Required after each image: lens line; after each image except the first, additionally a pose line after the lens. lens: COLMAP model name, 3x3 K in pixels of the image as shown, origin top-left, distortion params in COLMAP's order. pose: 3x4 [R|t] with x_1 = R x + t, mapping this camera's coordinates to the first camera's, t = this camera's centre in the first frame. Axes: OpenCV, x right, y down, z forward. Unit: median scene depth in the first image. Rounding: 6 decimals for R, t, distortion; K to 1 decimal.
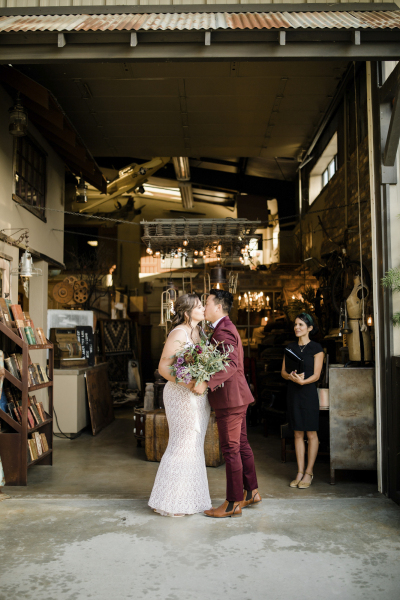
lens RADIAL K [[680.9, 0, 224.2], [0, 680.9, 283.4], [0, 0, 1]] dist [-0.030792, 0.000000]
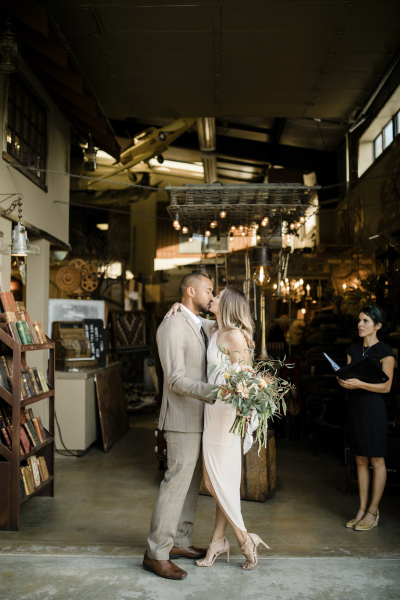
lens RADIAL K [[680.9, 0, 217.9], [0, 680.9, 289.4], [0, 0, 1]] dist [-0.030792, 0.000000]
pose [[0.999772, 0.003584, -0.021027, -0.046985], [-0.003121, 0.999752, 0.022036, 0.009702], [0.021101, -0.021965, 0.999536, 0.221169]]
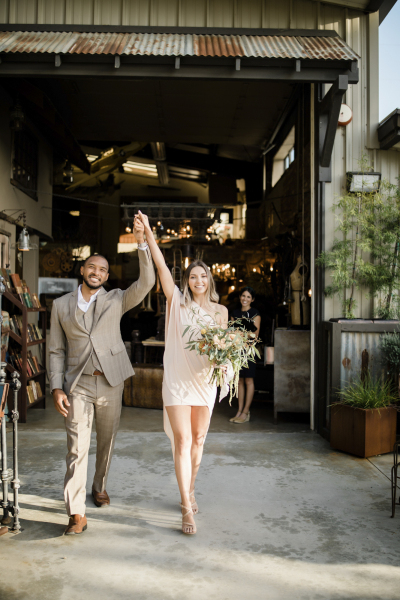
lens RADIAL K [[680.9, 0, 225.0], [0, 680.9, 300.8], [0, 0, 1]] dist [-0.030792, 0.000000]
pose [[0.999294, 0.015717, 0.034119, 0.018829], [-0.018246, 0.997008, 0.075117, -0.016682], [-0.032837, -0.075687, 0.996591, -0.187899]]
